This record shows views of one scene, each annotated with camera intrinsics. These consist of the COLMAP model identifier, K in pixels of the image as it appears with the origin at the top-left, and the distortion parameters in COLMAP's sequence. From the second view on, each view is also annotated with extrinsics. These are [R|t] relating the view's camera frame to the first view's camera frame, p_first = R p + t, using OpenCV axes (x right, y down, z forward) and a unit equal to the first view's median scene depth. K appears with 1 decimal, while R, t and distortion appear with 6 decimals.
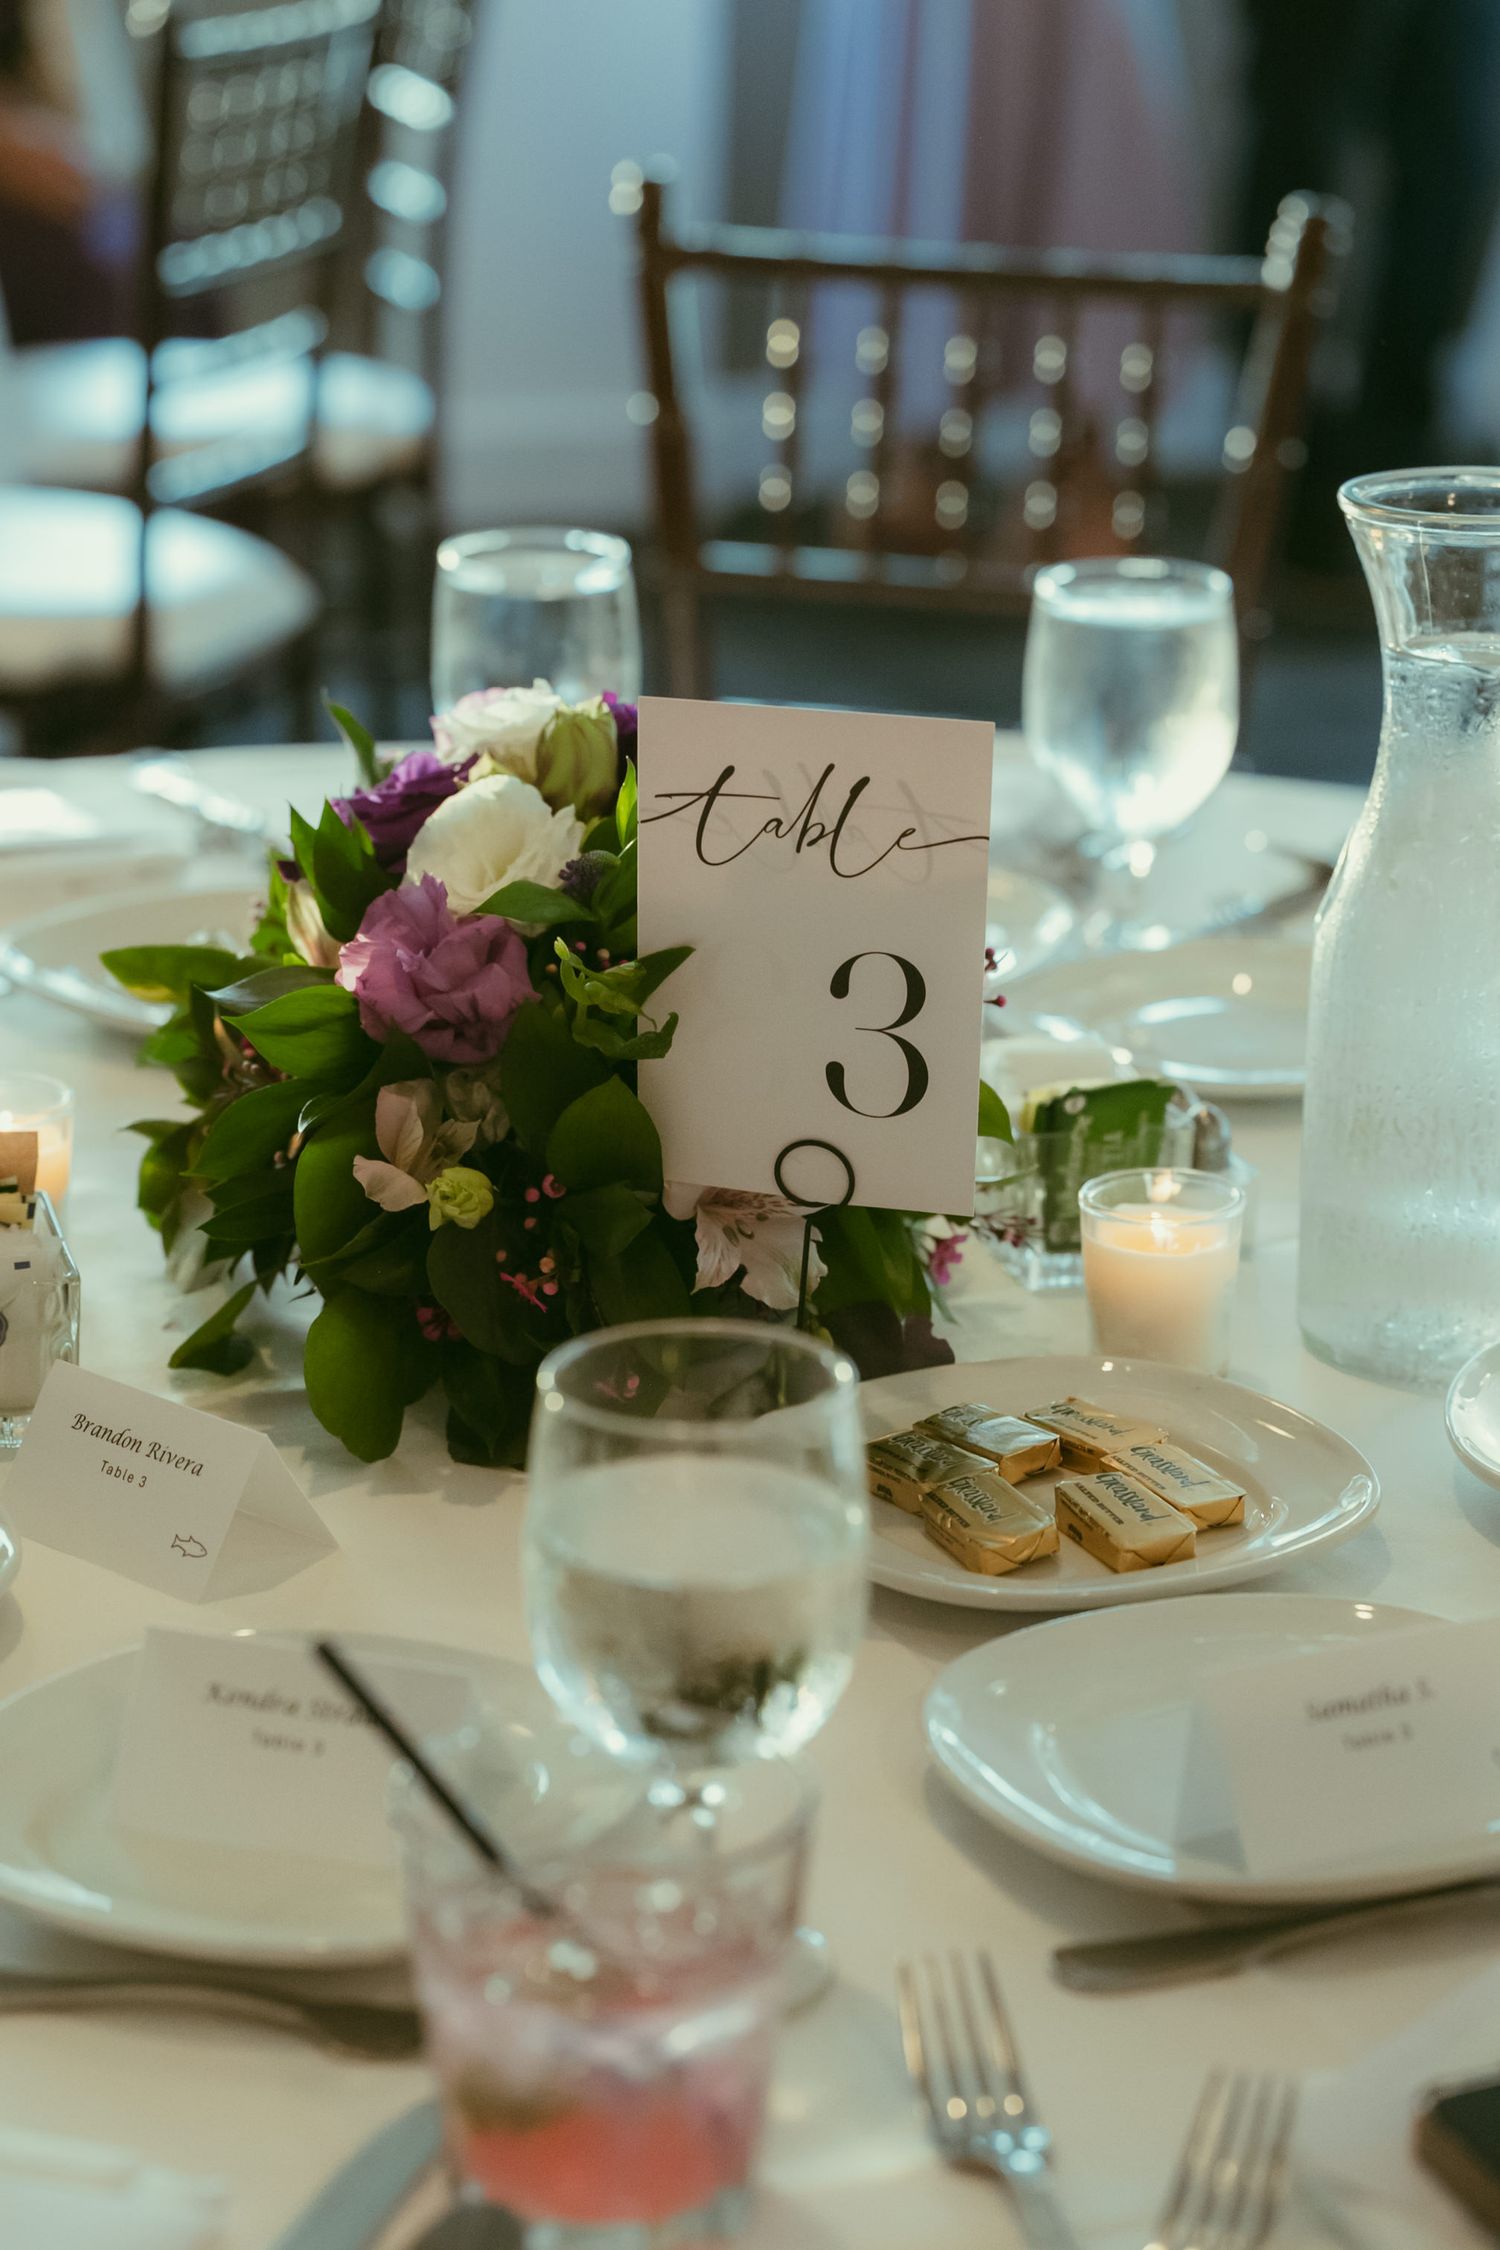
lens RADIAL K [[5129.7, 0, 750.0], [0, 5129.7, 1125.0], [0, 0, 1]] dist [0.433531, -0.535943]
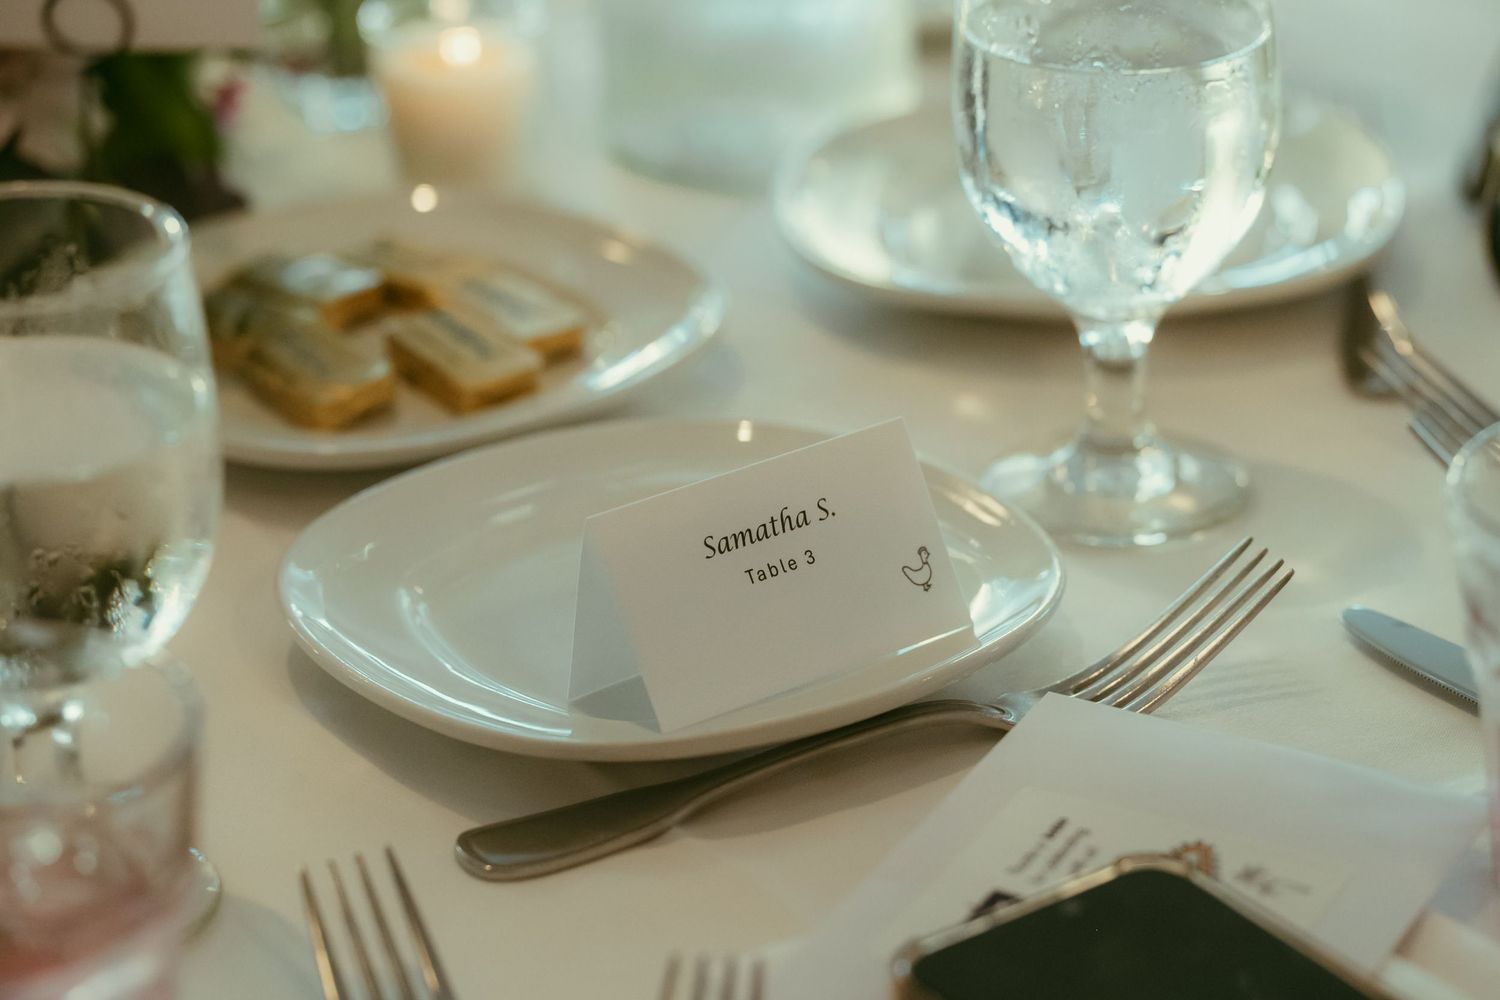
lens RADIAL K [[4877.8, 0, 750.0], [0, 4877.8, 500.0], [0, 0, 1]] dist [-0.048434, -2.869876]
pose [[0.983890, -0.098598, 0.149128, -0.010747], [0.082073, 0.990179, 0.113180, 0.006748], [-0.158823, -0.099117, 0.982319, 0.130029]]
